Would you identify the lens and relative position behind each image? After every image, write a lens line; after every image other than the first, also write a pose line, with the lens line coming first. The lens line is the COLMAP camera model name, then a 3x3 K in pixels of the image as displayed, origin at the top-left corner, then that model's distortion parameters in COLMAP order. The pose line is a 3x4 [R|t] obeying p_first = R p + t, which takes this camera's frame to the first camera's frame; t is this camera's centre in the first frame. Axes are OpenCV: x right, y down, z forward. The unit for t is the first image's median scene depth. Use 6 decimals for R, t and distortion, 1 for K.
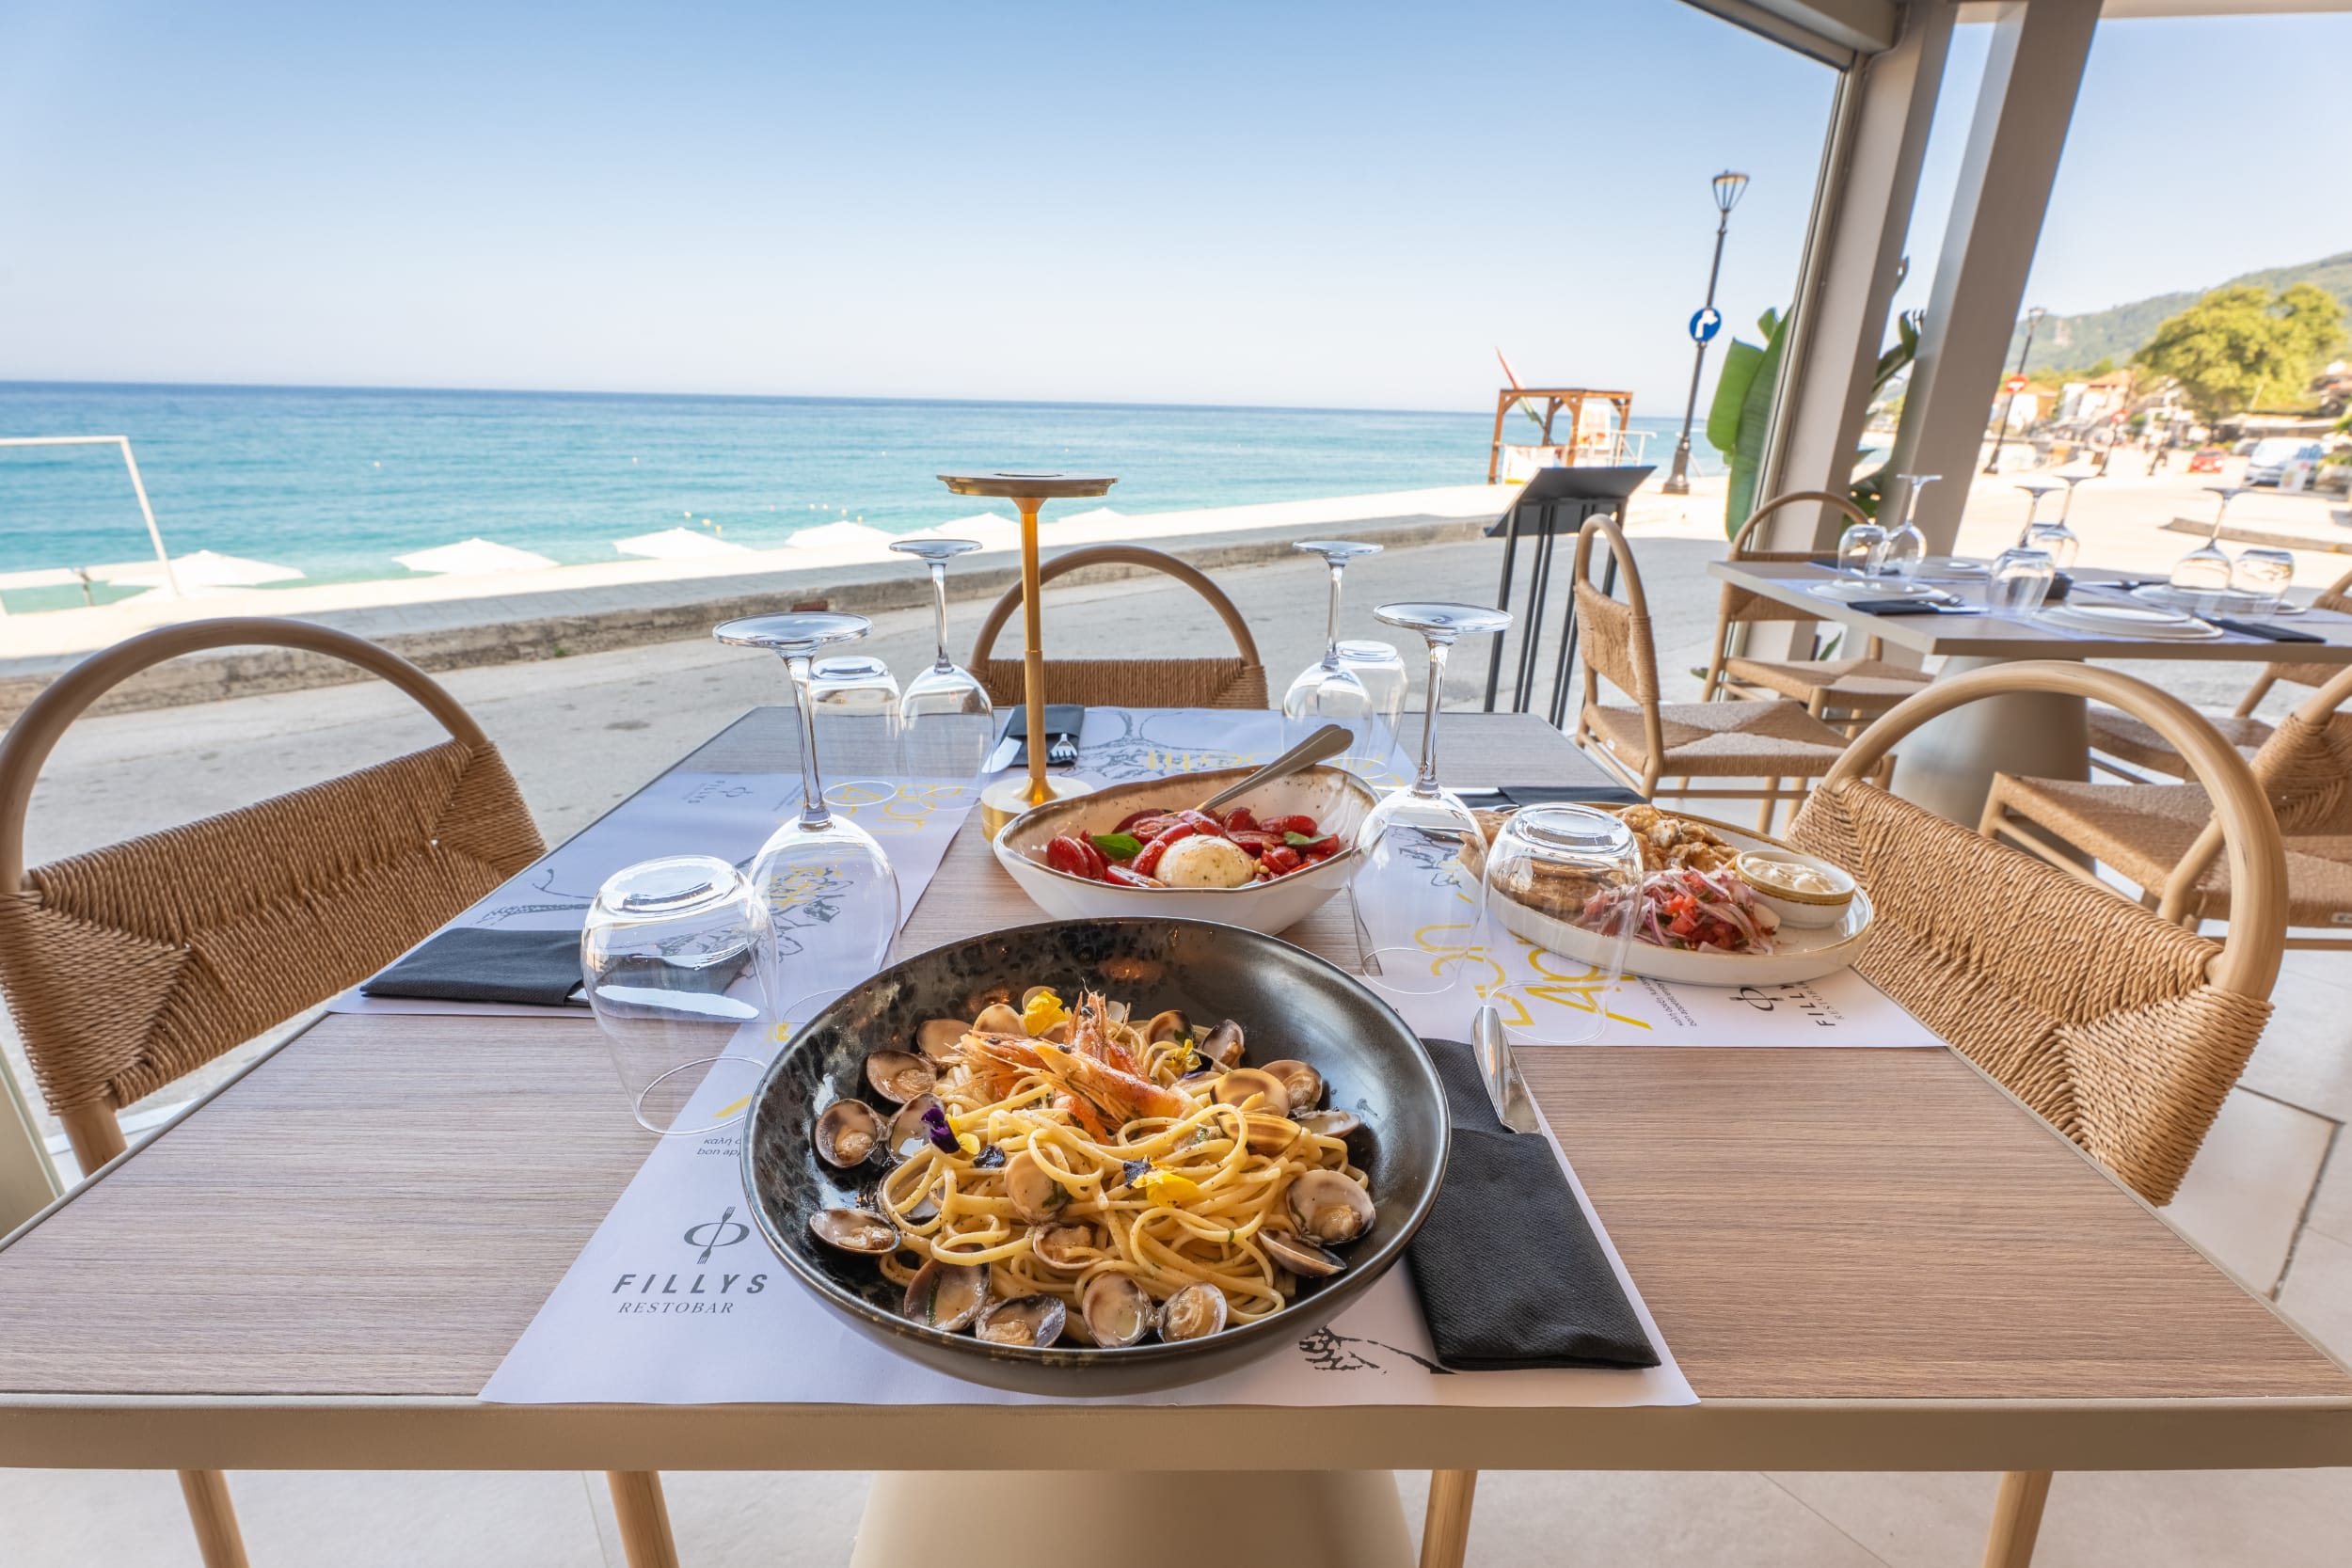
lens RADIAL K [[1026.3, 0, 1176.0], [0, 1026.3, 784.0], [0, 0, 1]] dist [-0.005121, 0.001112]
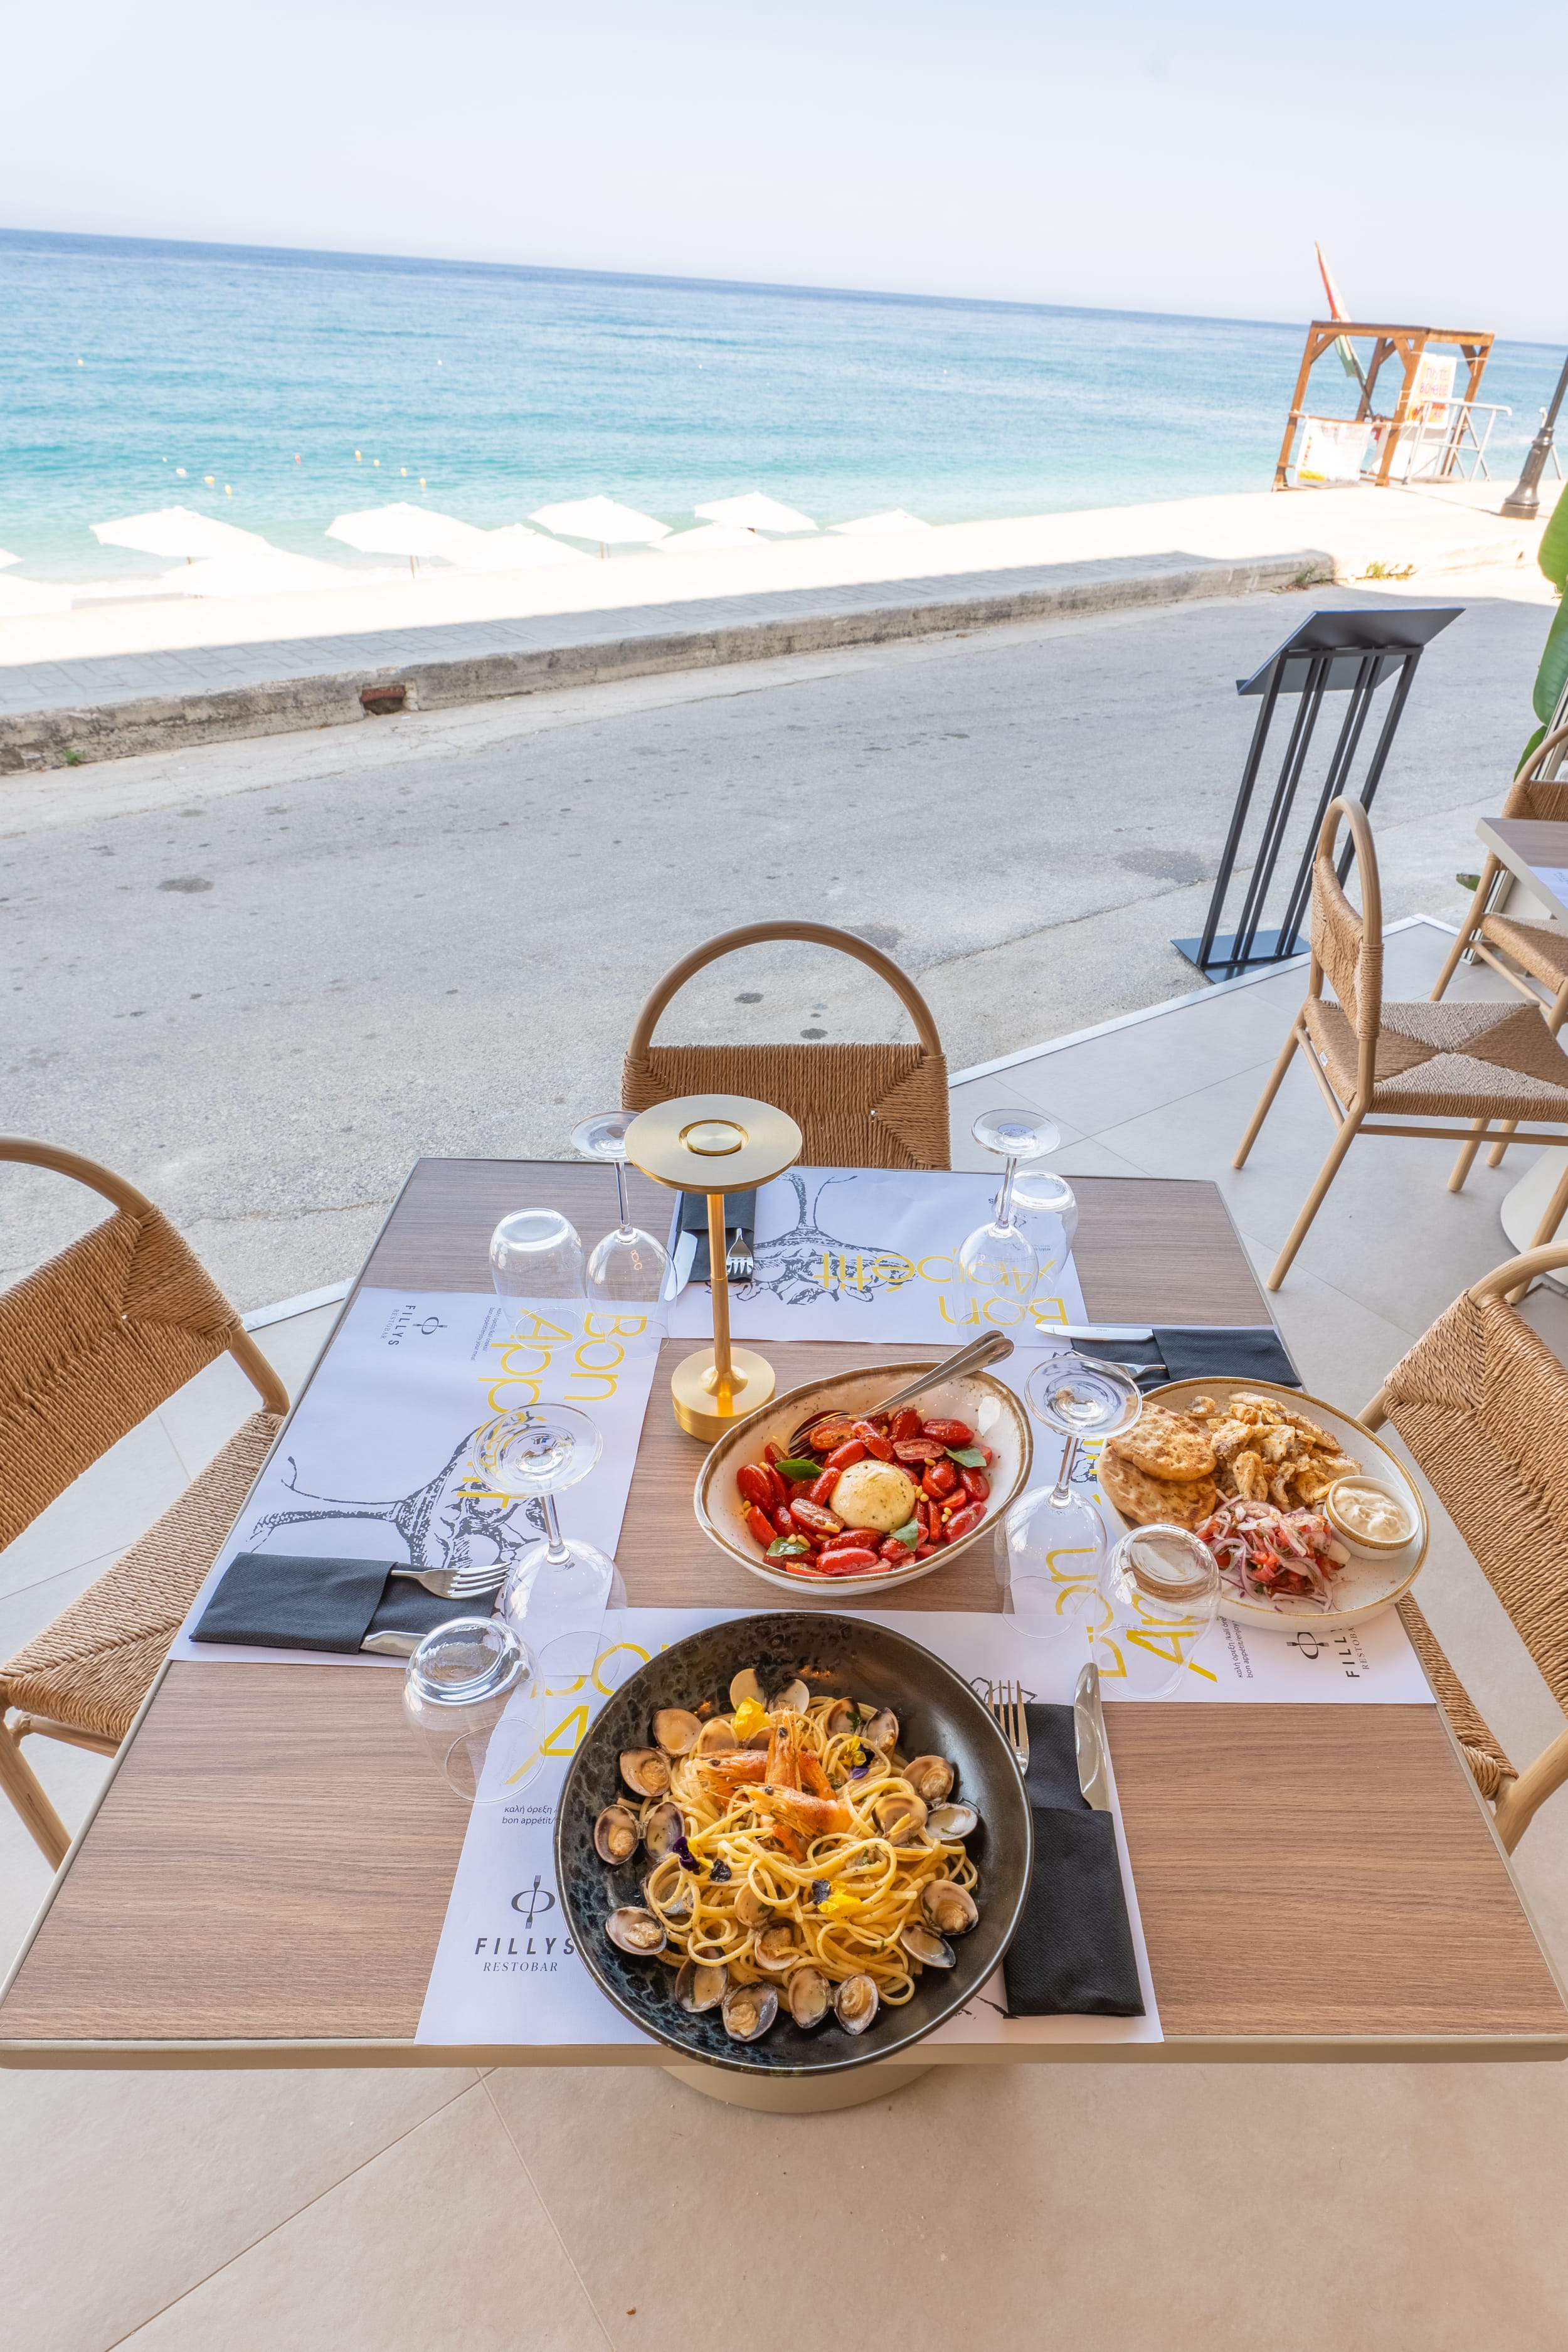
lens RADIAL K [[1287.6, 0, 868.8], [0, 1287.6, 1176.8], [0, 0, 1]] dist [-0.000611, 0.000408]
pose [[0.999316, 0.021936, 0.029768, -0.029642], [-0.031136, 0.933442, 0.357374, -0.791333], [-0.019947, -0.358056, 0.933487, -0.236931]]
